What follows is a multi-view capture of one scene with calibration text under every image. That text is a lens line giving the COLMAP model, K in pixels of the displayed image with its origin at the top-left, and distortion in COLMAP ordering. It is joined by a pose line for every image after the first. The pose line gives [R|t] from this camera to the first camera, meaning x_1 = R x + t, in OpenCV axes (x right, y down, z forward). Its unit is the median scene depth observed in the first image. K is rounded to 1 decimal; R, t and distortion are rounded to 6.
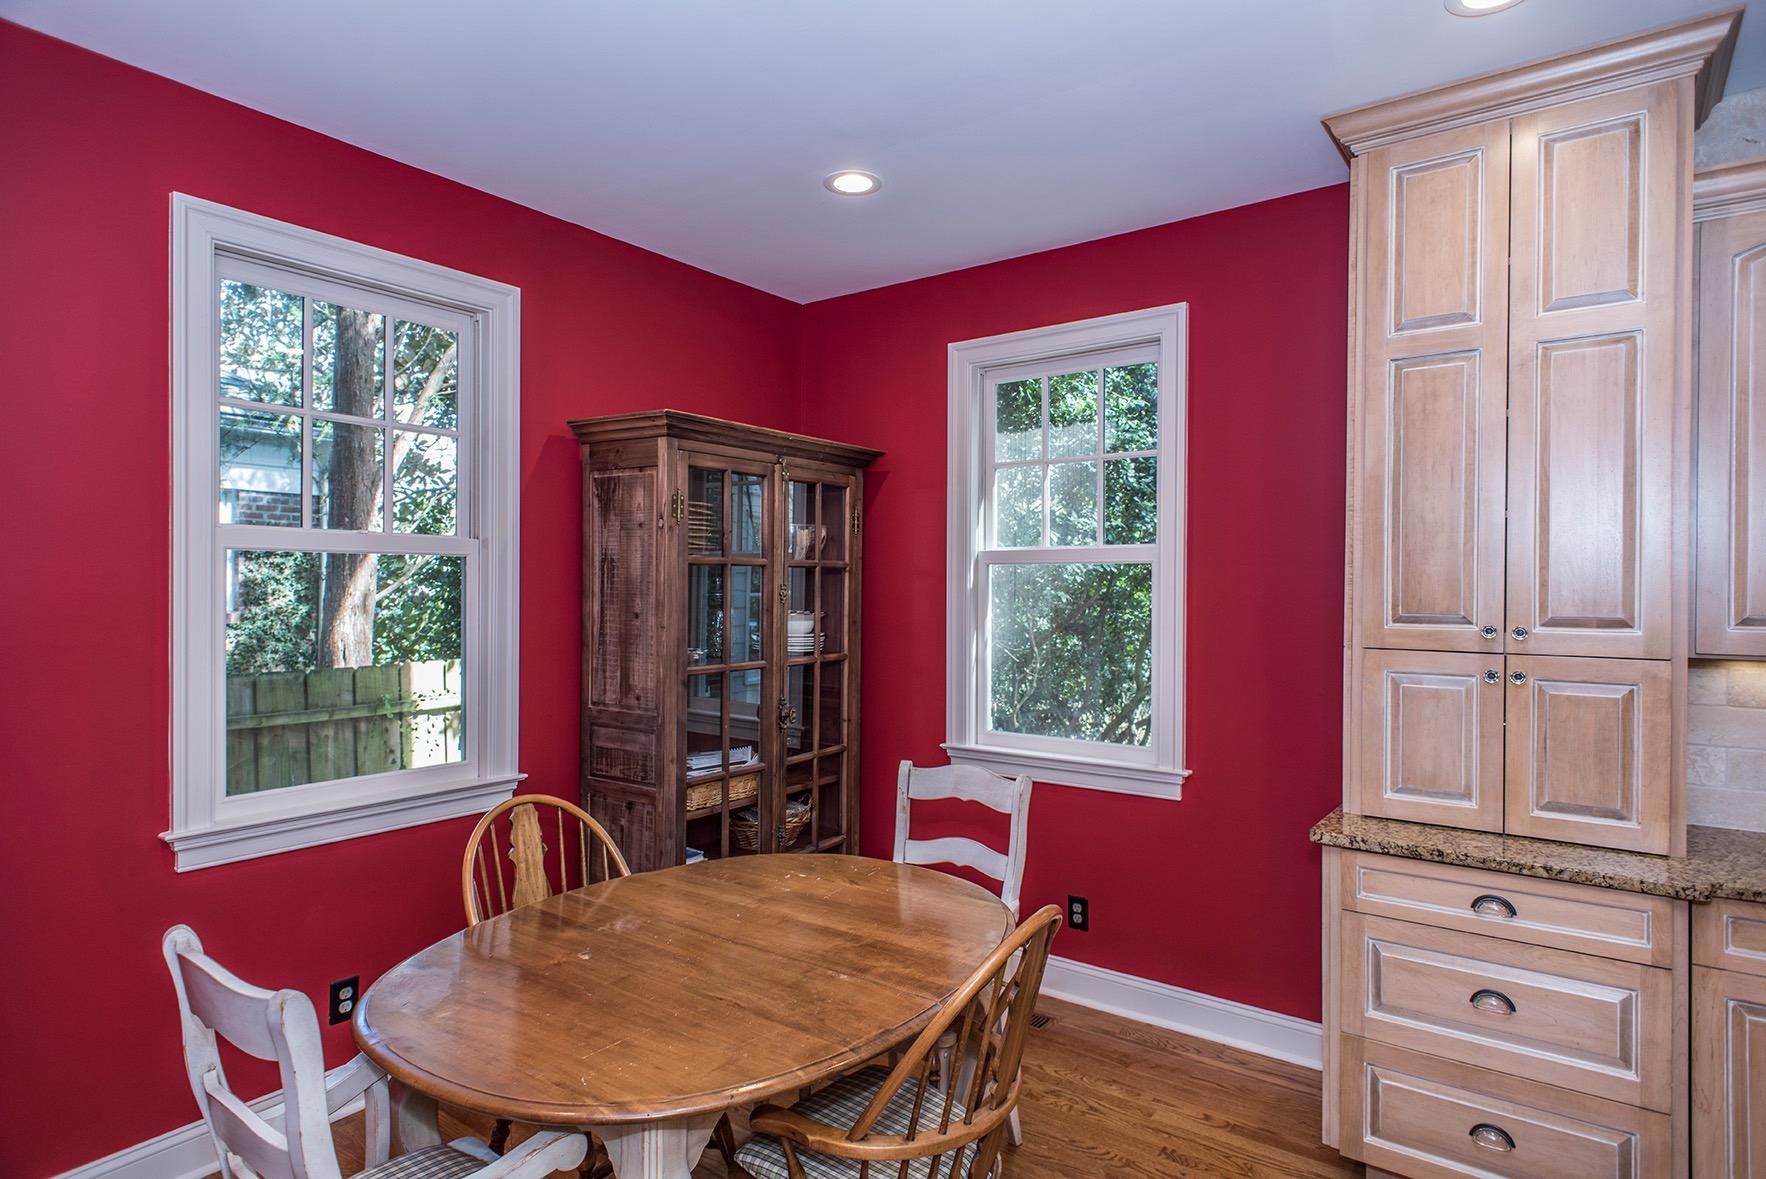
lens RADIAL K [[973.0, 0, 877.0], [0, 973.0, 589.3], [0, 0, 1]] dist [0.018496, -0.005053]
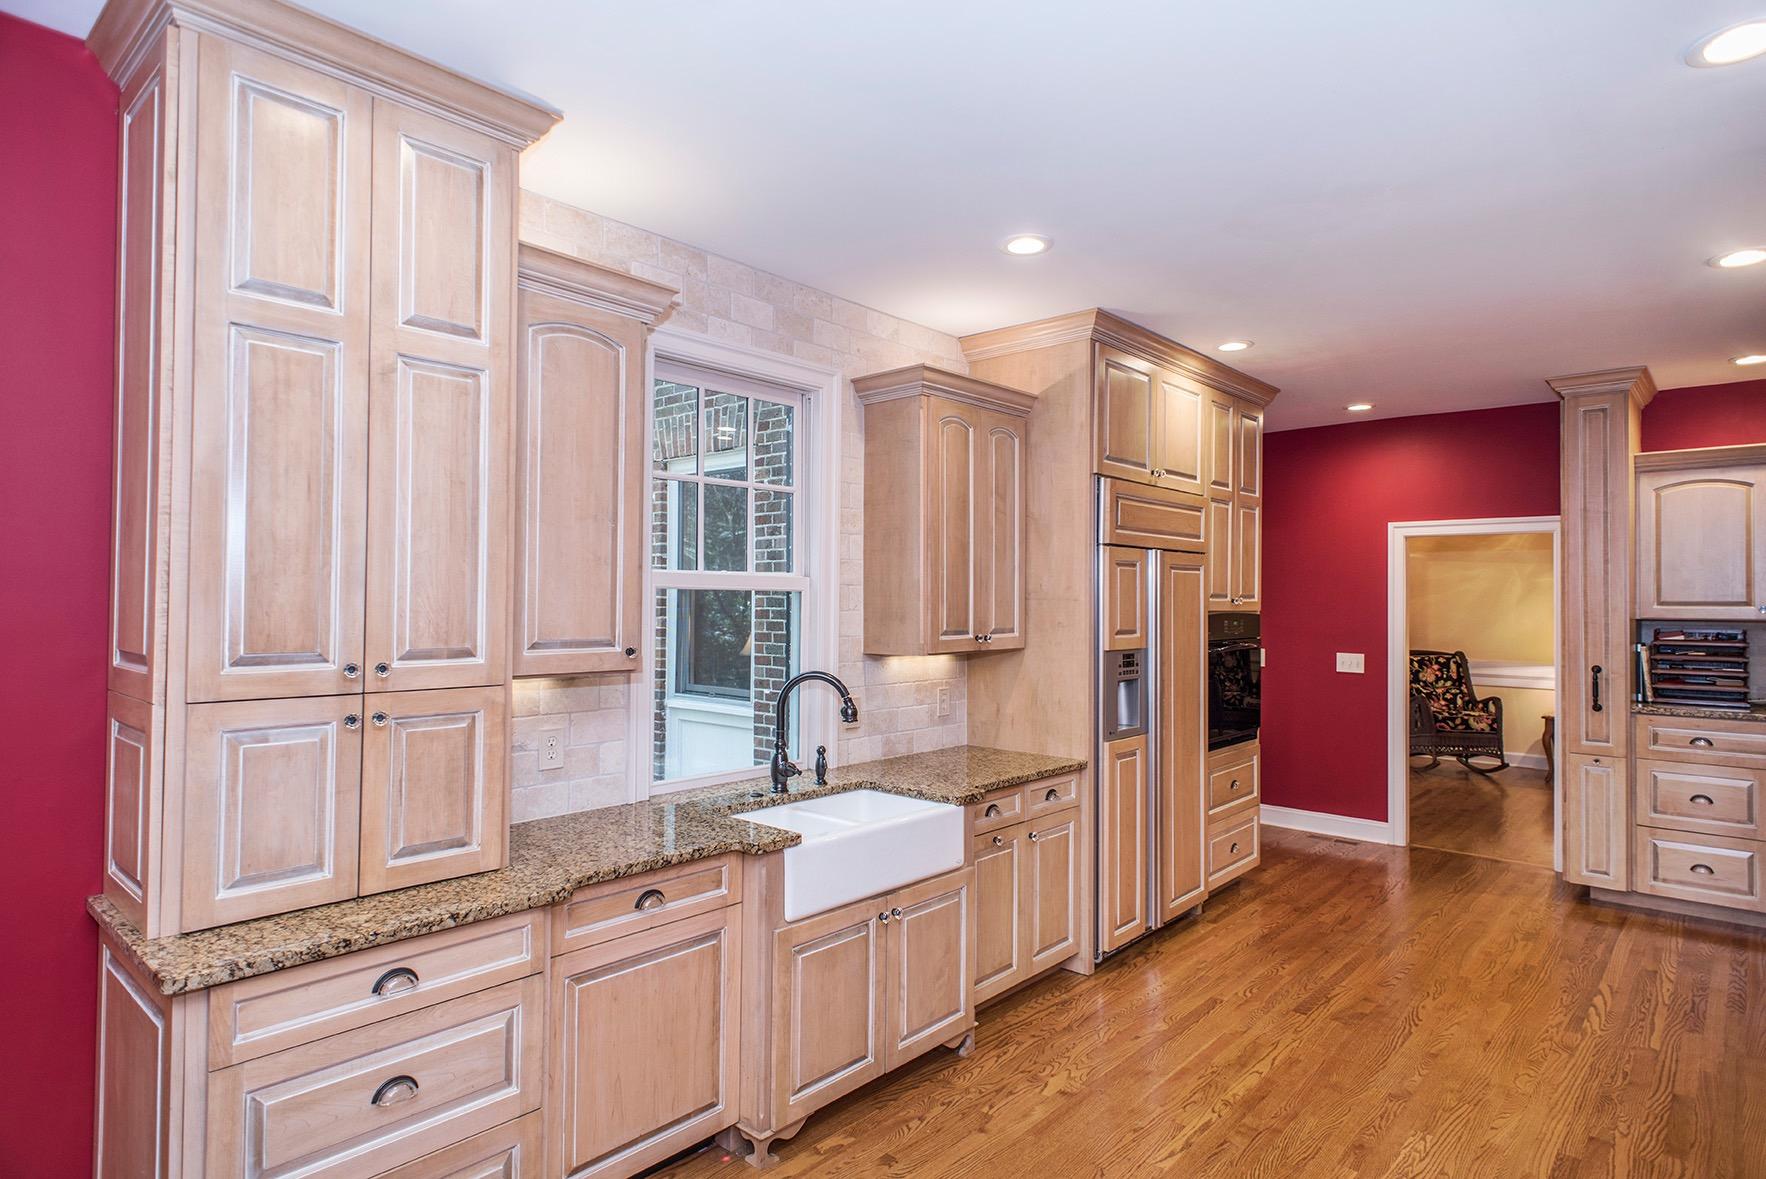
lens RADIAL K [[973.0, 0, 889.1], [0, 973.0, 592.0], [0, 0, 1]] dist [0.018496, -0.005053]
pose [[0.103799, 0.007436, 0.994571, -0.193324], [-0.002655, 0.999971, -0.007199, -0.021219], [-0.994595, -0.001893, 0.103815, 0.435640]]
